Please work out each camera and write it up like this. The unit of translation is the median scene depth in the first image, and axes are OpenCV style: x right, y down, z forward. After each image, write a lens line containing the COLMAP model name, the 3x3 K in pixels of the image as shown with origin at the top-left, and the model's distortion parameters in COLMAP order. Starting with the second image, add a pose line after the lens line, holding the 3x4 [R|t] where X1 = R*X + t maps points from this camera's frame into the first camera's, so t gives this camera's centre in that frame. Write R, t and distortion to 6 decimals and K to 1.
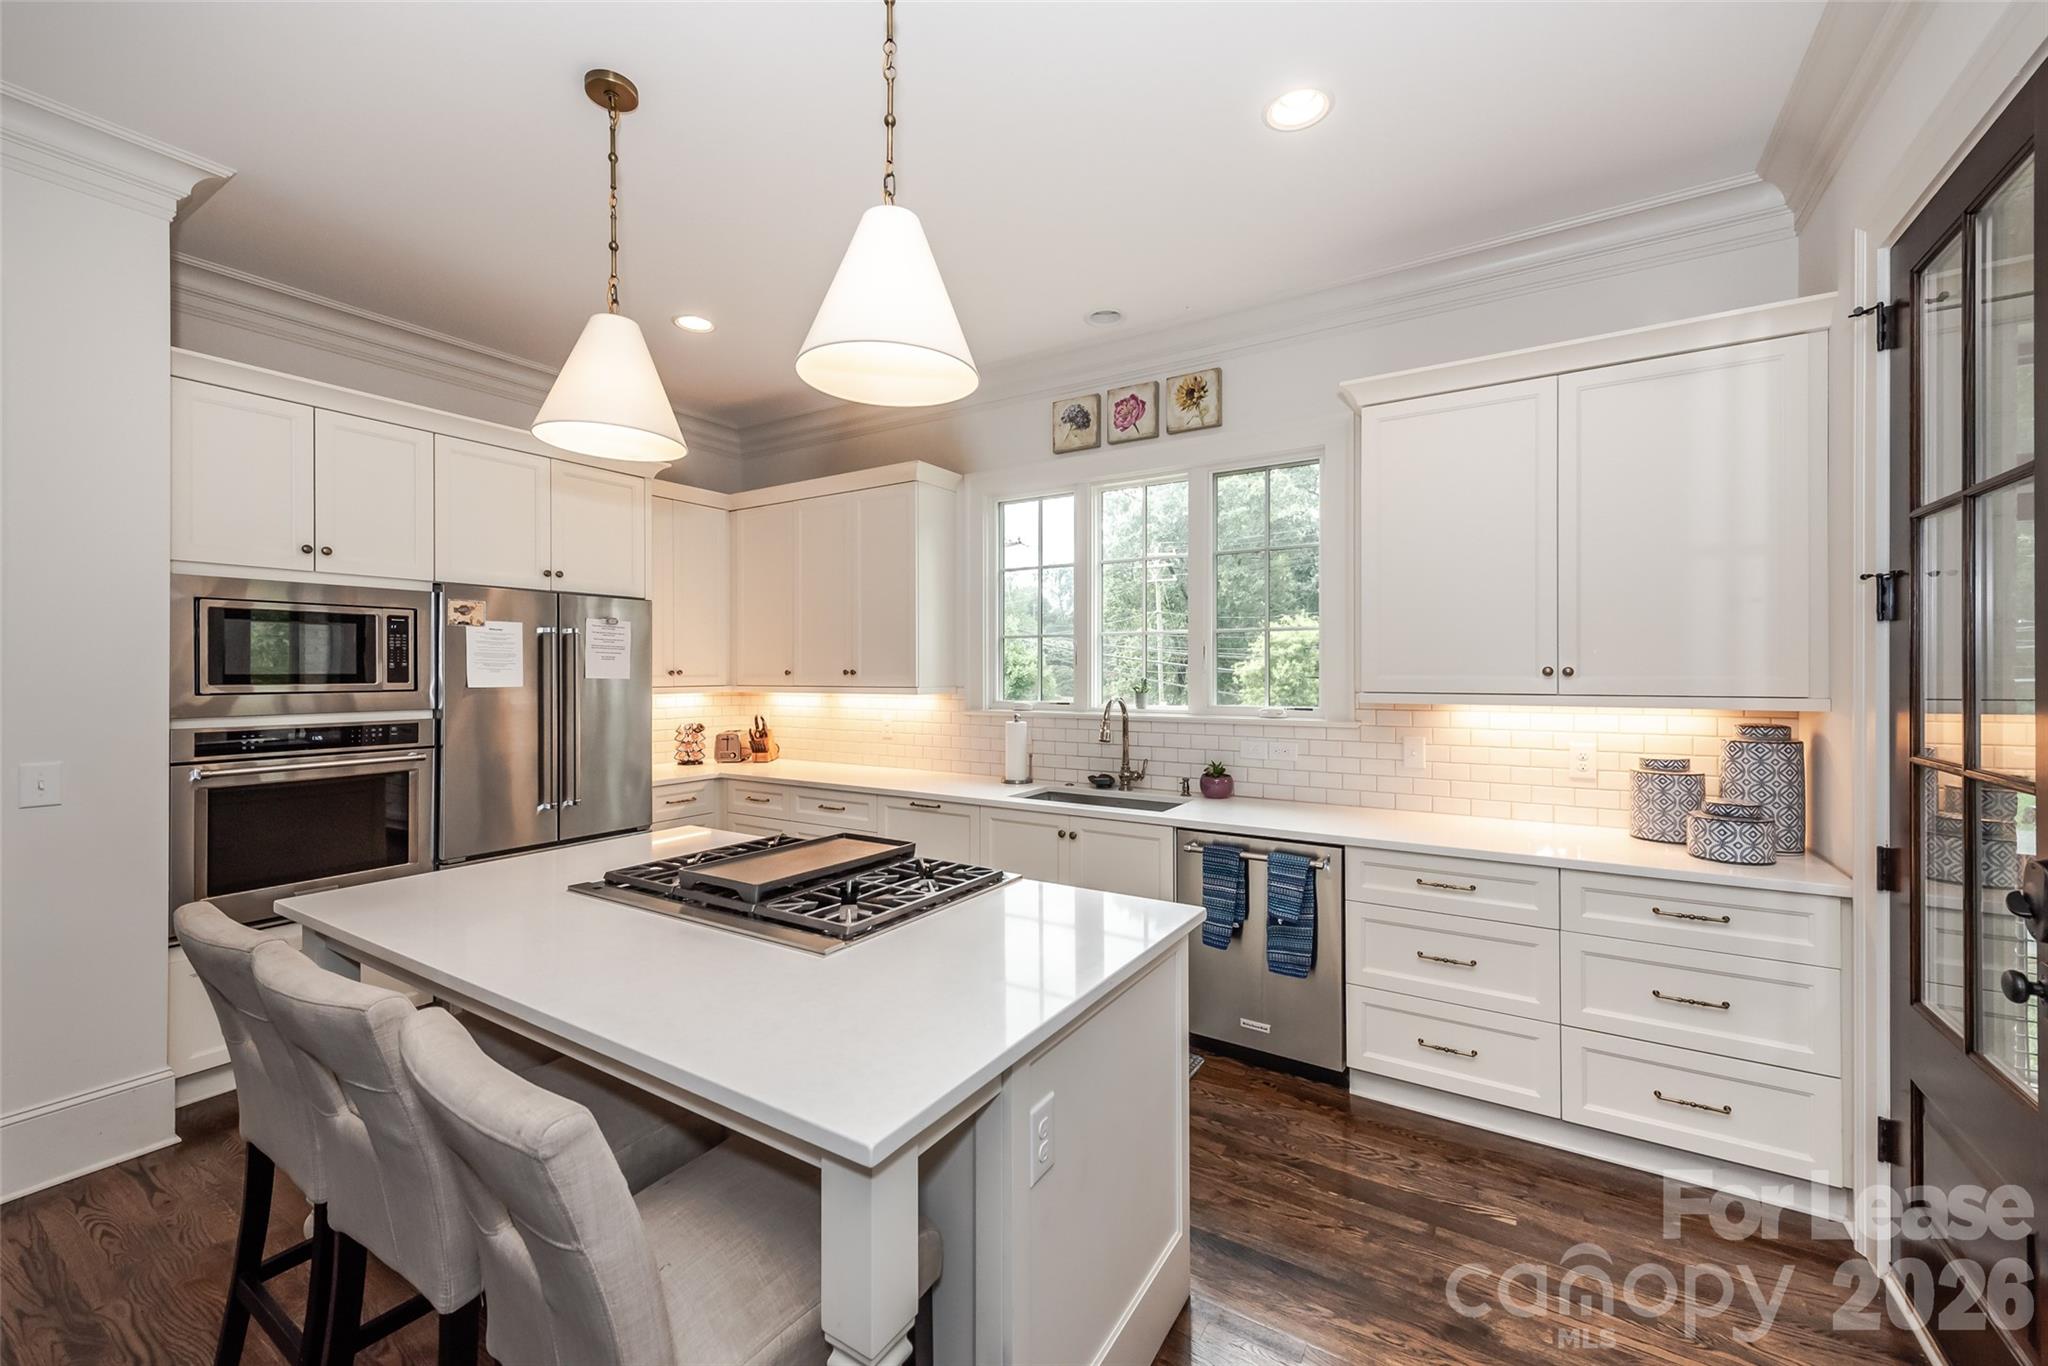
lens RADIAL K [[832.5, 0, 975.3], [0, 832.5, 673.8], [0, 0, 1]] dist [0.000935, -0.000056]
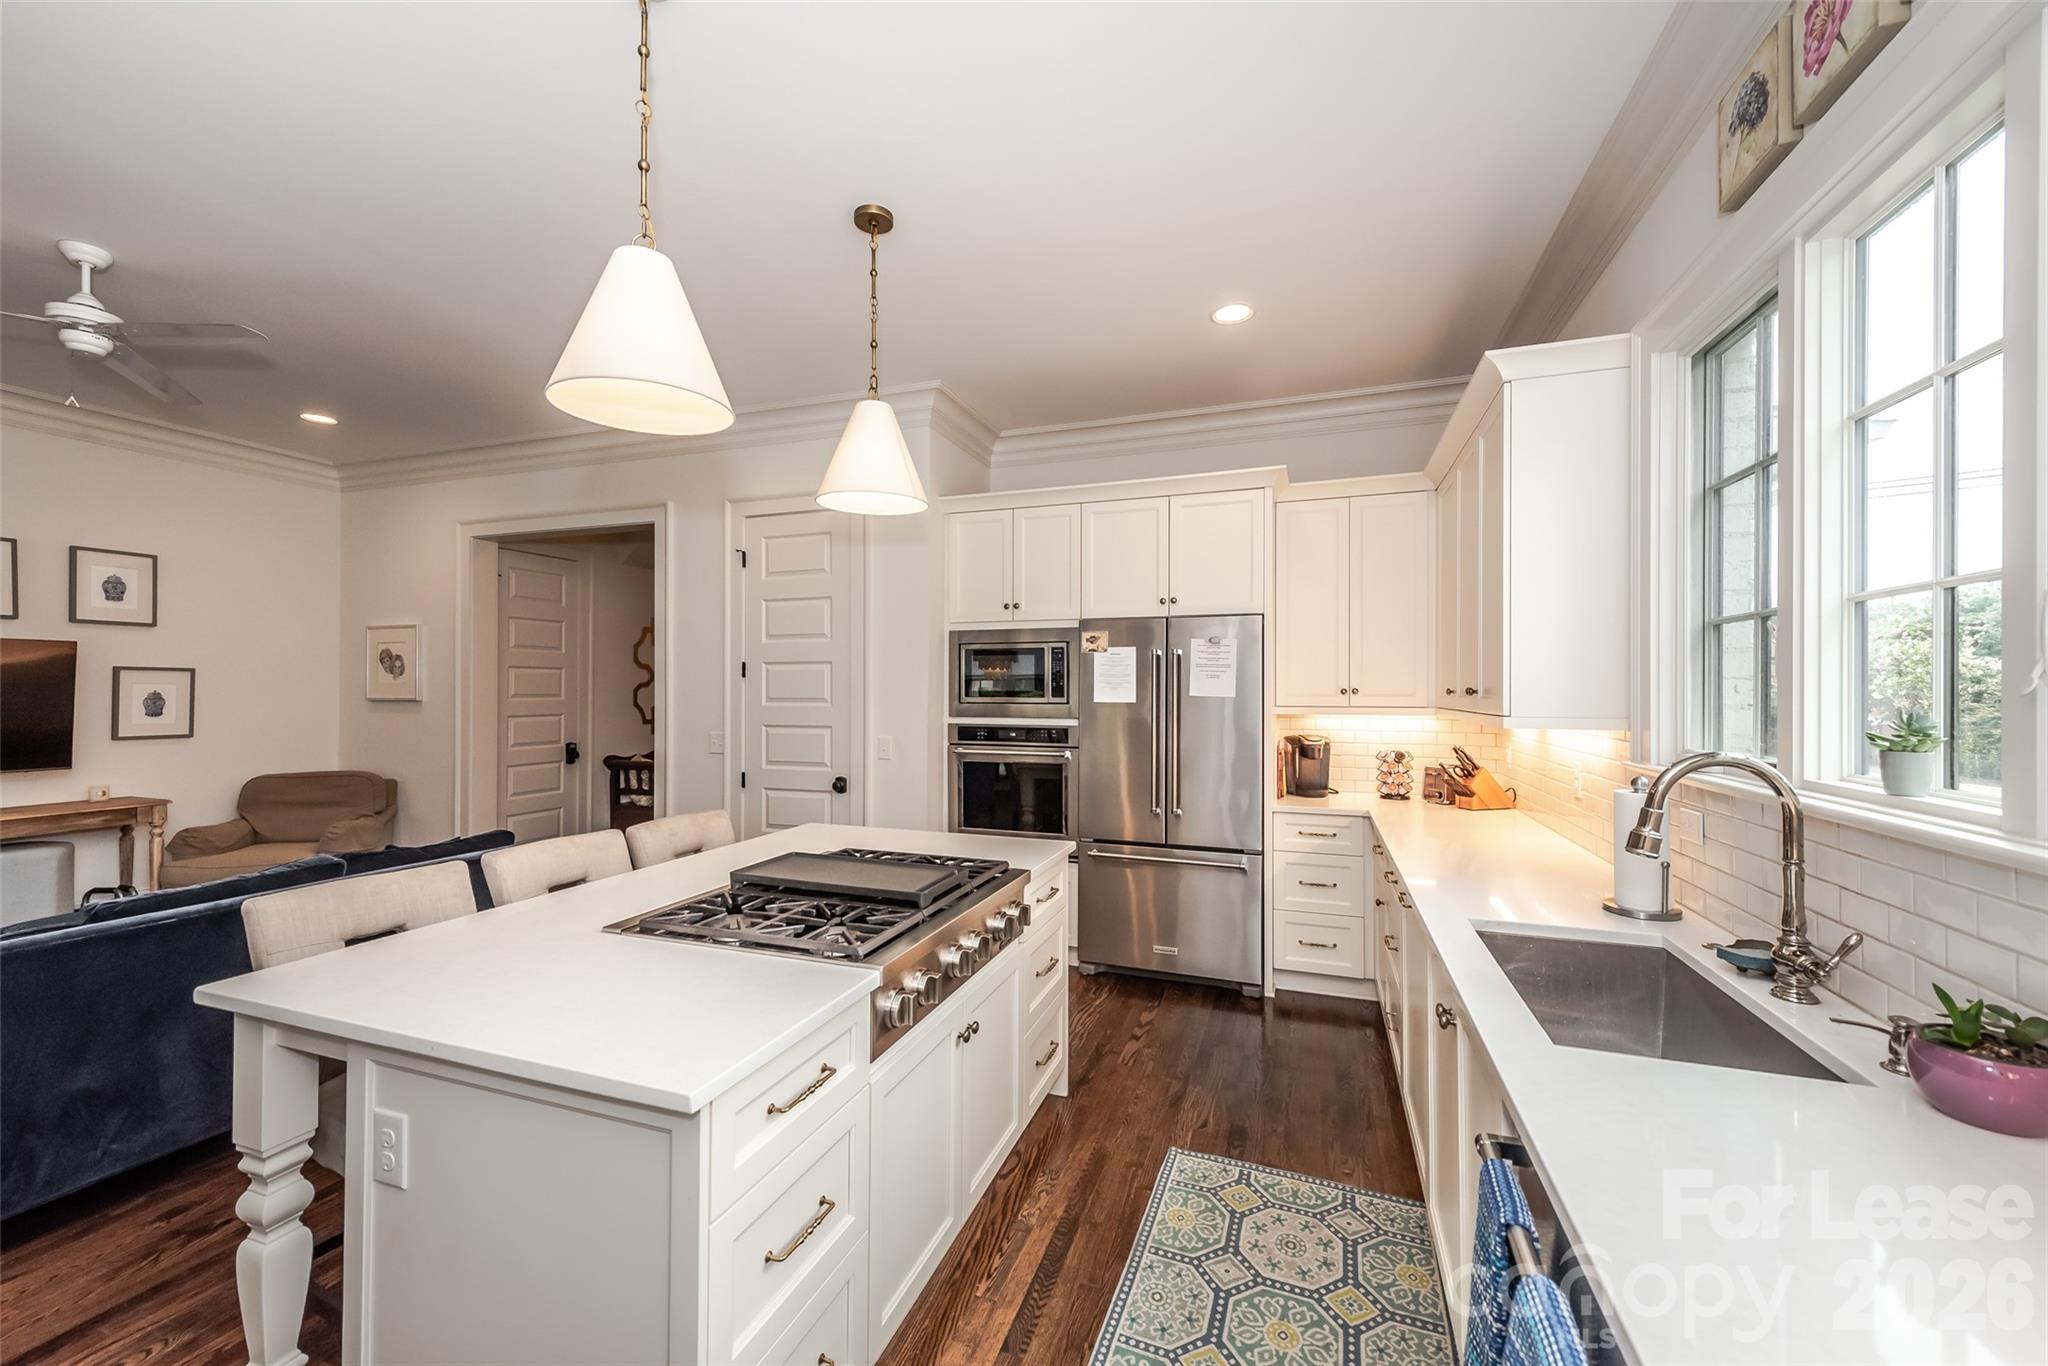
lens RADIAL K [[774.1, 0, 1024.0], [0, 774.1, 683.0], [0, 0, 1]] dist [0.000834, -0.000039]
pose [[0.248527, -0.008892, -0.968584, 0.461586], [-0.007536, 0.999910, -0.011113, 0.001609], [0.968596, 0.010061, 0.248438, 0.590235]]
